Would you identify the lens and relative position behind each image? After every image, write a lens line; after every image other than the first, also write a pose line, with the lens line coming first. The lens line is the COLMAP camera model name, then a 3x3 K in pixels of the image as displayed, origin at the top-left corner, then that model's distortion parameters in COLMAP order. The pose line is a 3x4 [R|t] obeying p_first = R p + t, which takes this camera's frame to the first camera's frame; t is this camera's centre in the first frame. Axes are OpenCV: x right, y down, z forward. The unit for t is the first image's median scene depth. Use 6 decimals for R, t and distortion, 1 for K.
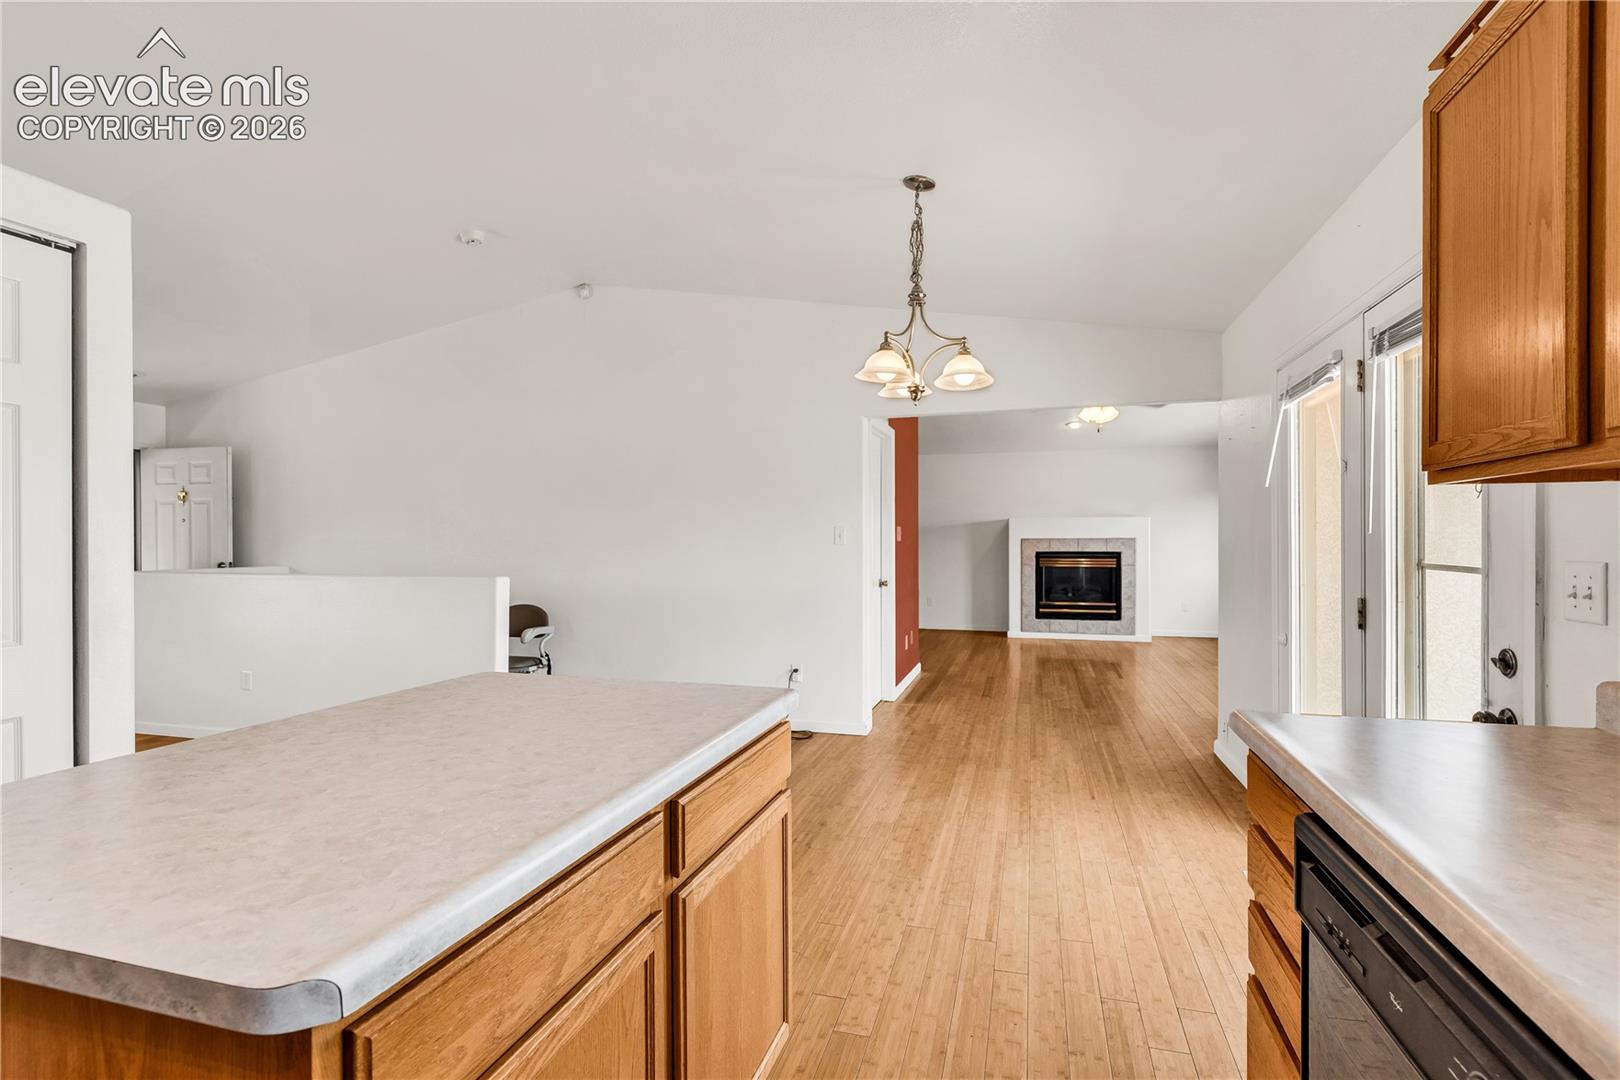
lens RADIAL K [[772.7, 0, 812.5], [0, 772.7, 543.6], [0, 0, 1]] dist [0.002465, 0.000519]
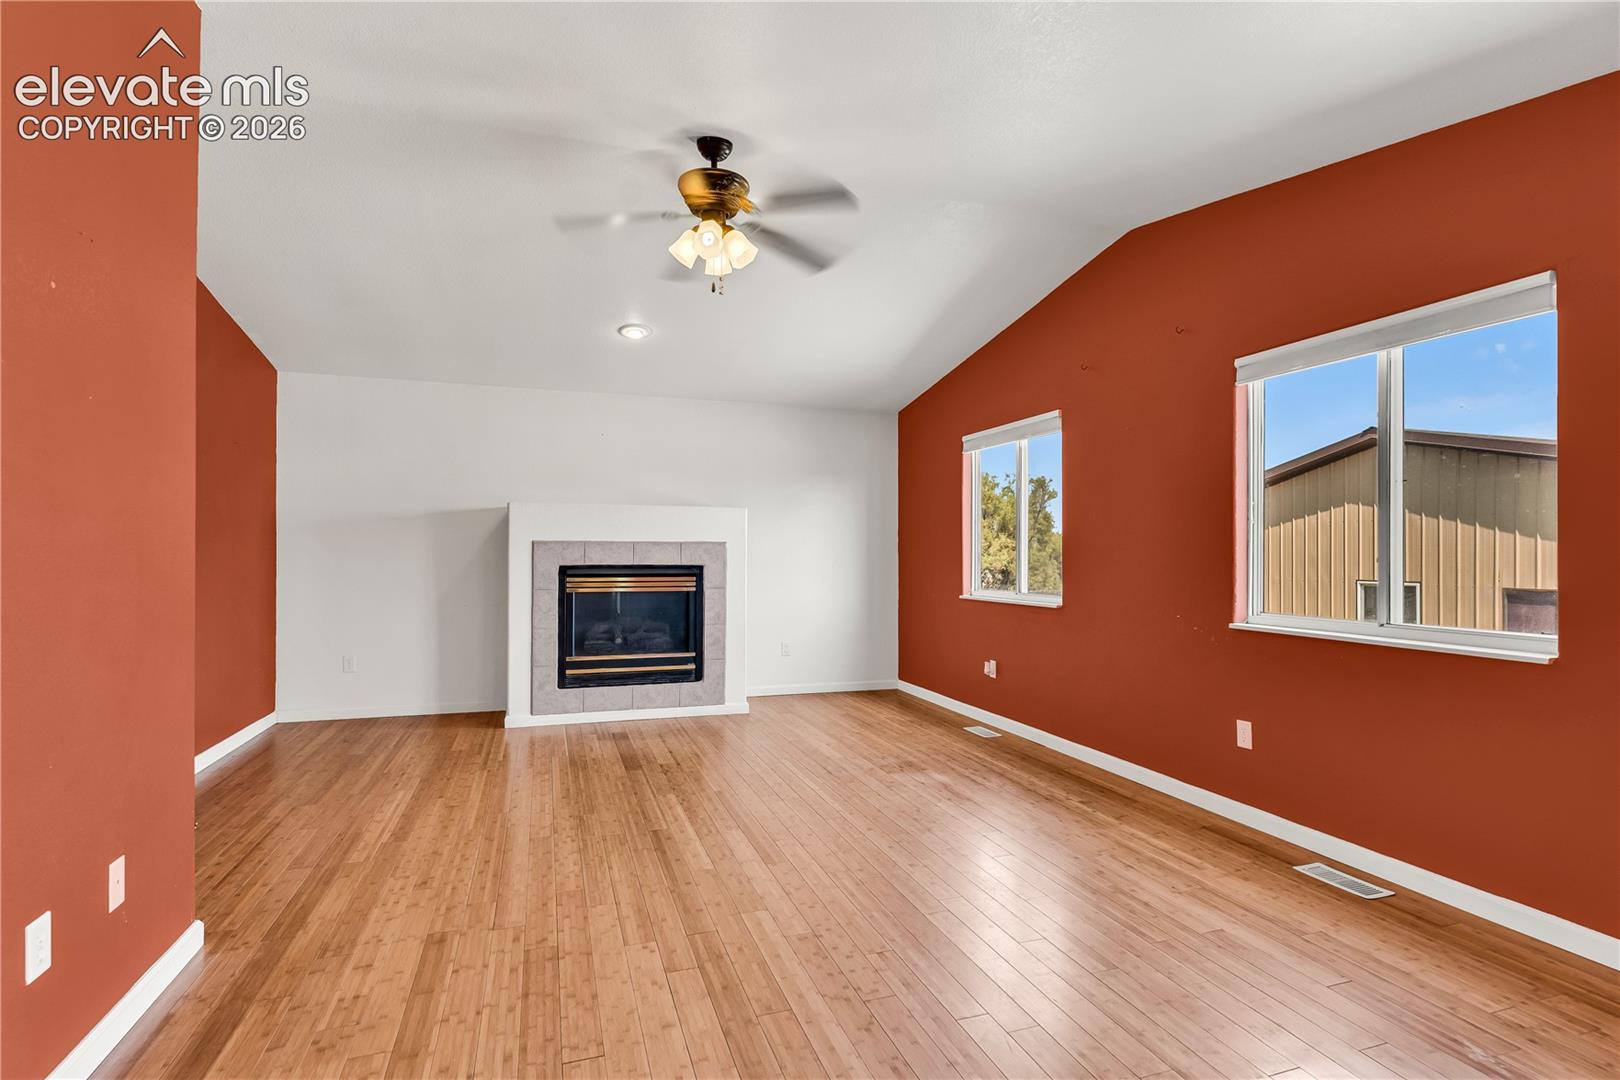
lens RADIAL K [[772.7, 0, 804.1], [0, 772.7, 549.0], [0, 0, 1]] dist [0.002465, 0.000519]
pose [[0.824397, 0.008601, 0.565946, 0.123816], [-0.001890, 0.999921, -0.012444, 0.005183], [-0.566008, 0.009189, 0.824348, 0.456627]]
